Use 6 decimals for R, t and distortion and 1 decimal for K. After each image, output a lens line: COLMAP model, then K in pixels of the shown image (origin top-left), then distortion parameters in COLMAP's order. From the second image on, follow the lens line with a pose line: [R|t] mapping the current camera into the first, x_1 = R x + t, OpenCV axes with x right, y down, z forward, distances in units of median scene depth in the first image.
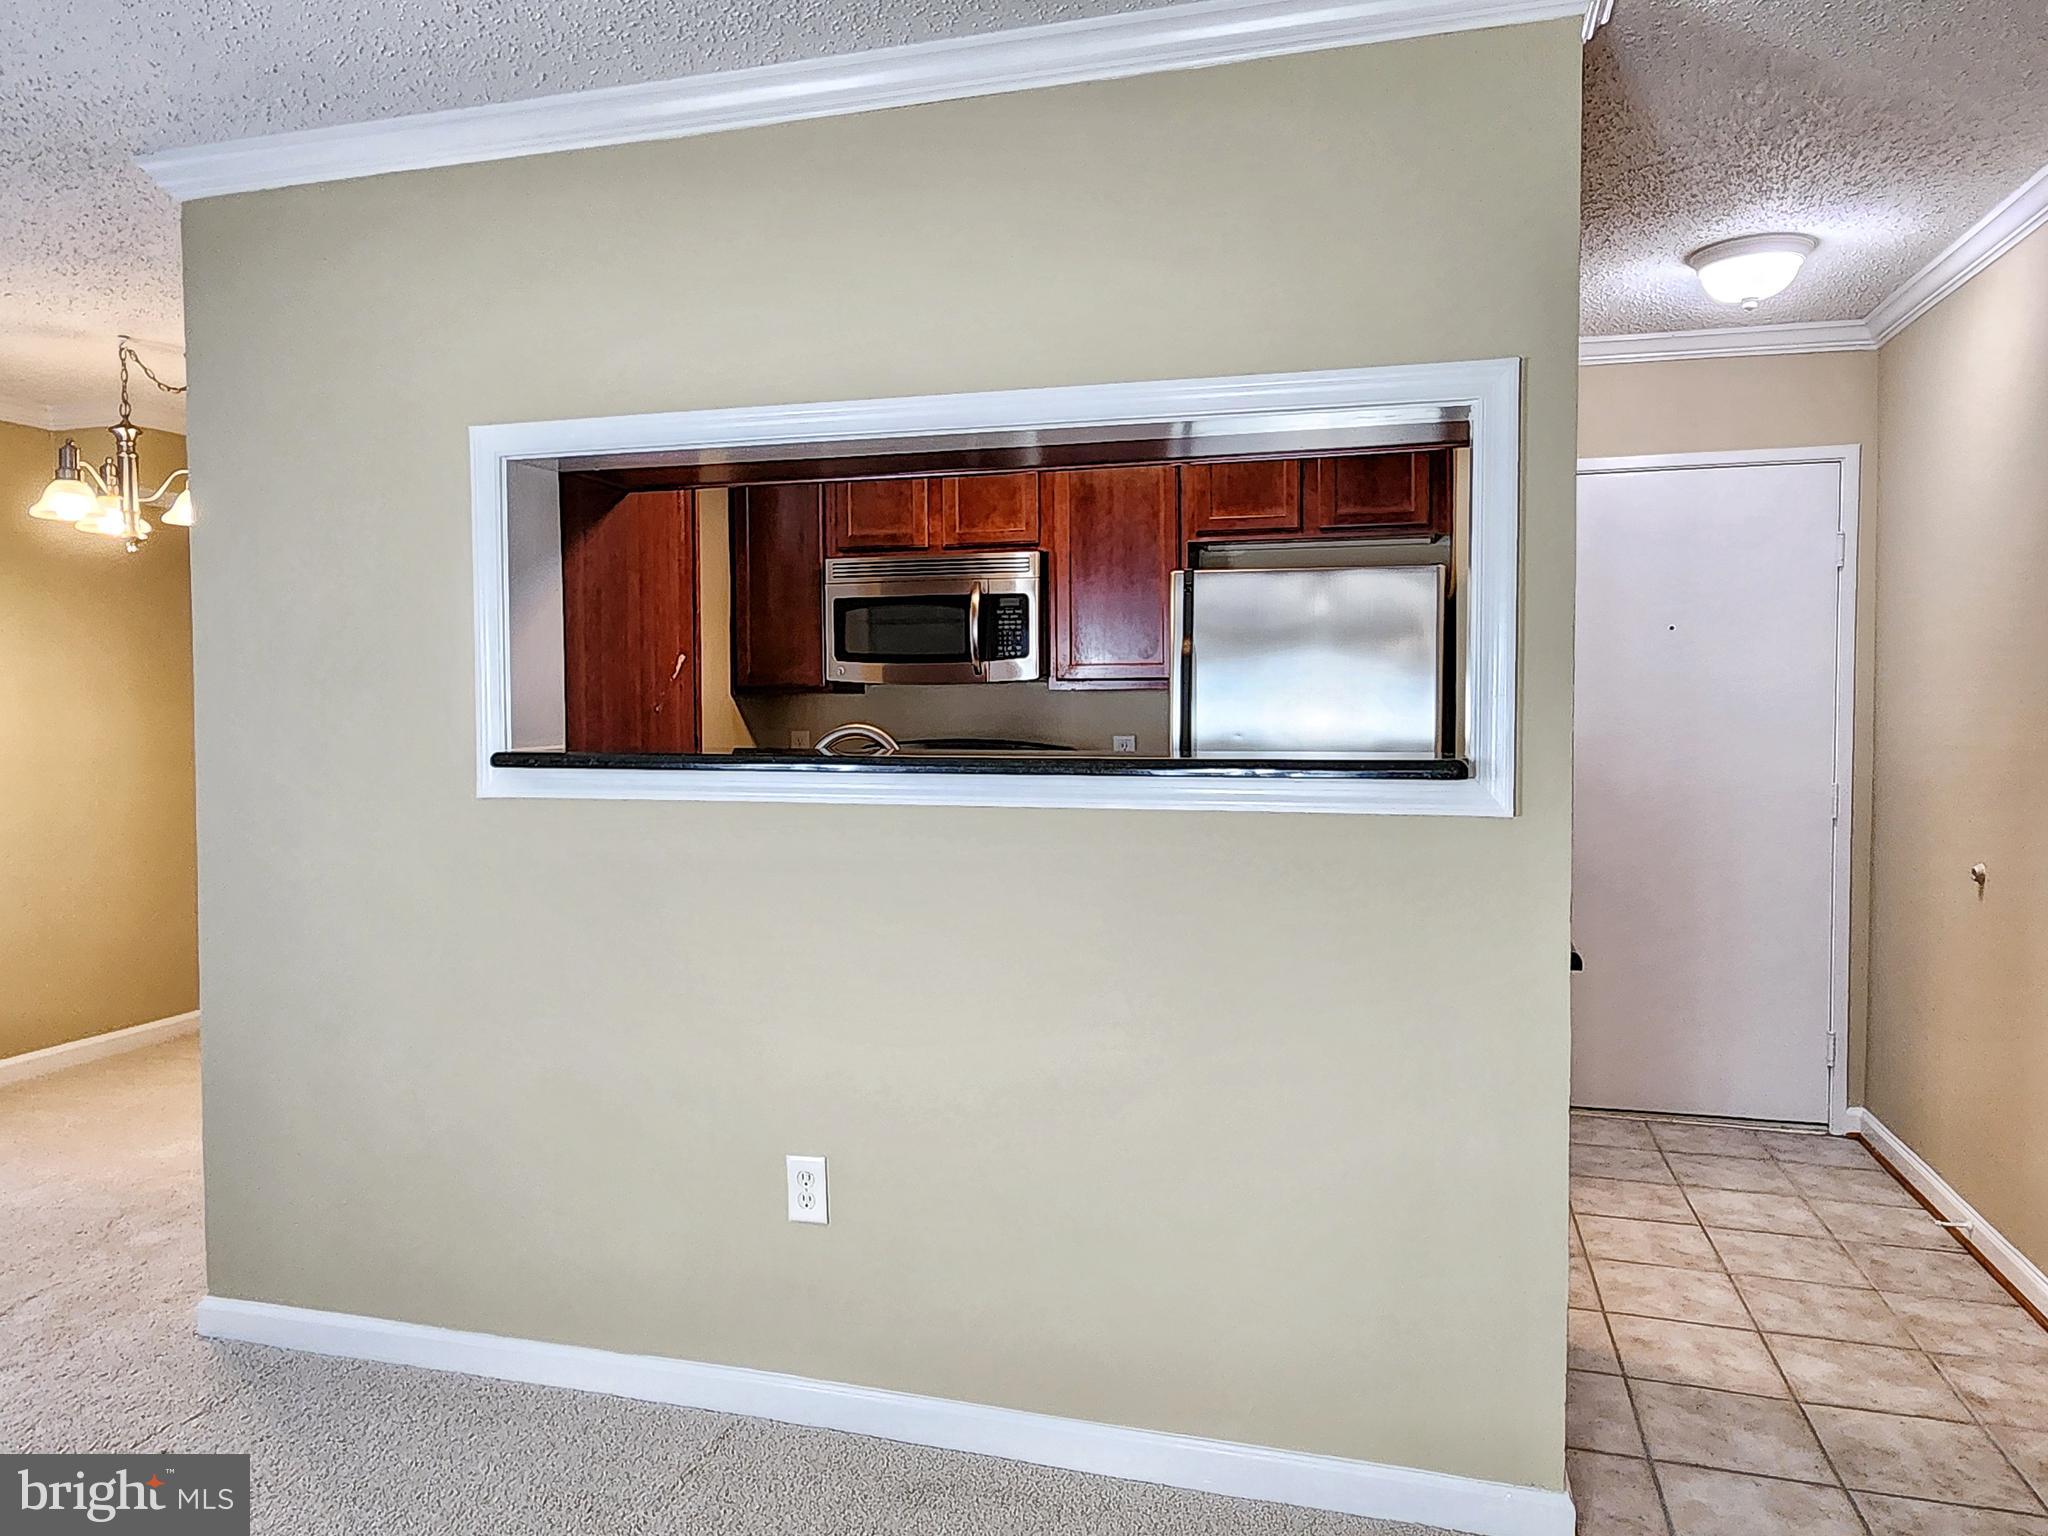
lens RADIAL K [[1398.9, 0, 1014.9], [0, 1398.9, 767.1], [0, 0, 1]] dist [0.035272, -0.000603]
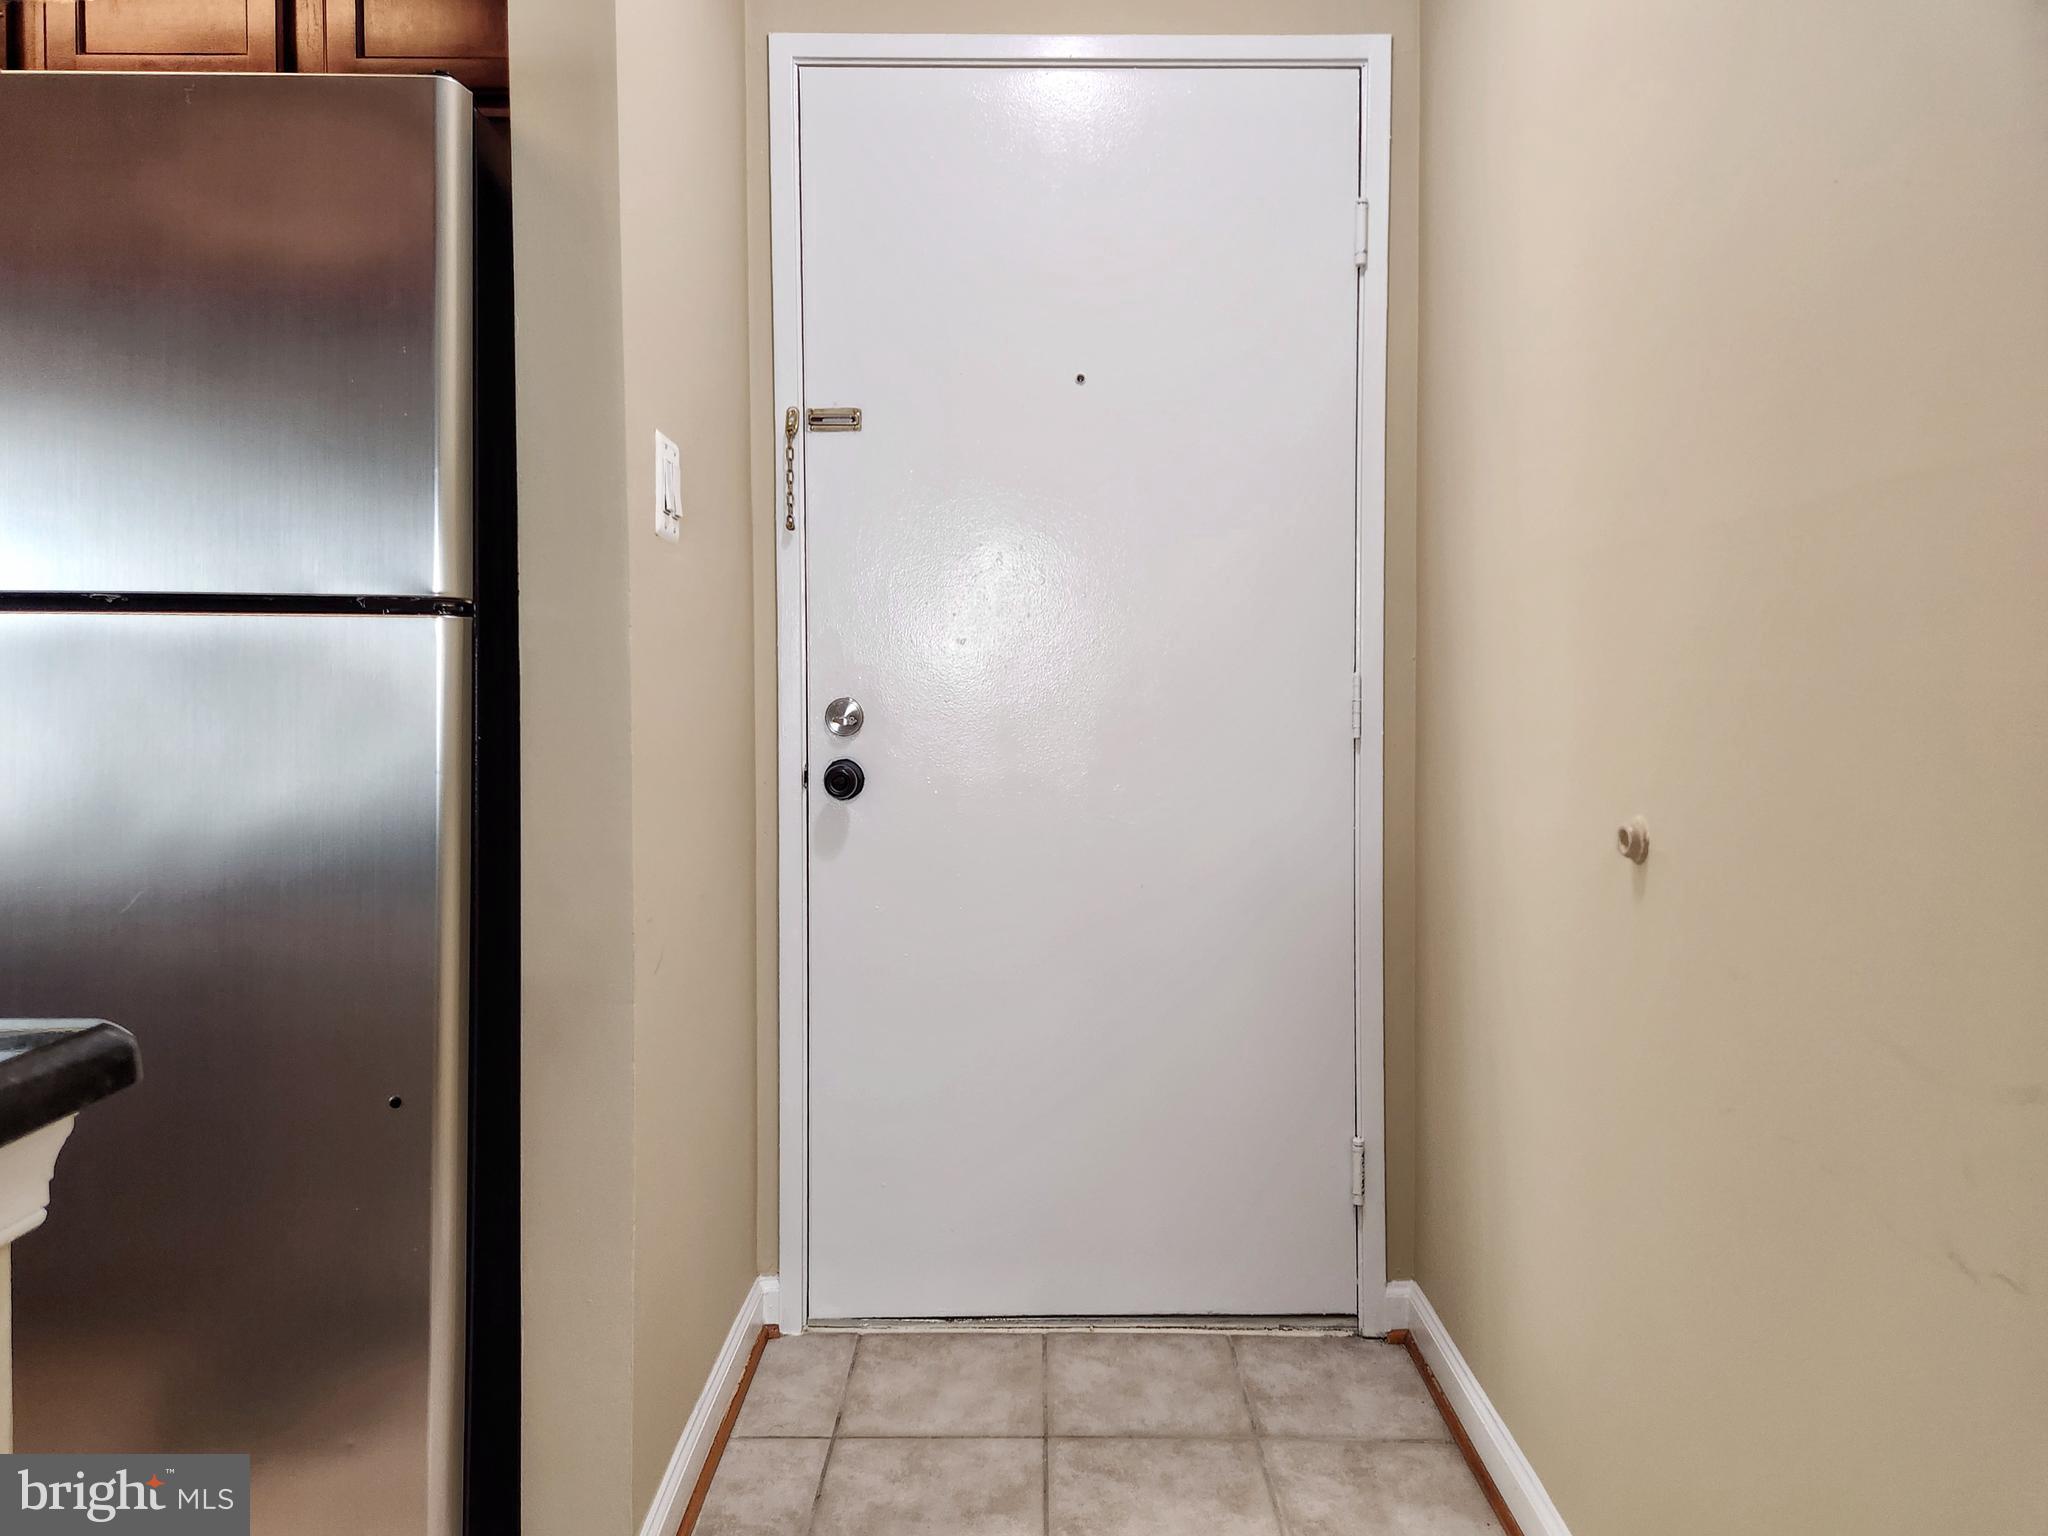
lens RADIAL K [[1383.2, 0, 1032.4], [0, 1383.2, 755.7], [0, 0, 1]] dist [0.071653, -0.034353]
pose [[0.962448, -0.007639, 0.271357, 0.321878], [0.010691, 0.999895, -0.009770, 0.043890], [-0.271254, 0.012304, 0.962429, 0.534151]]
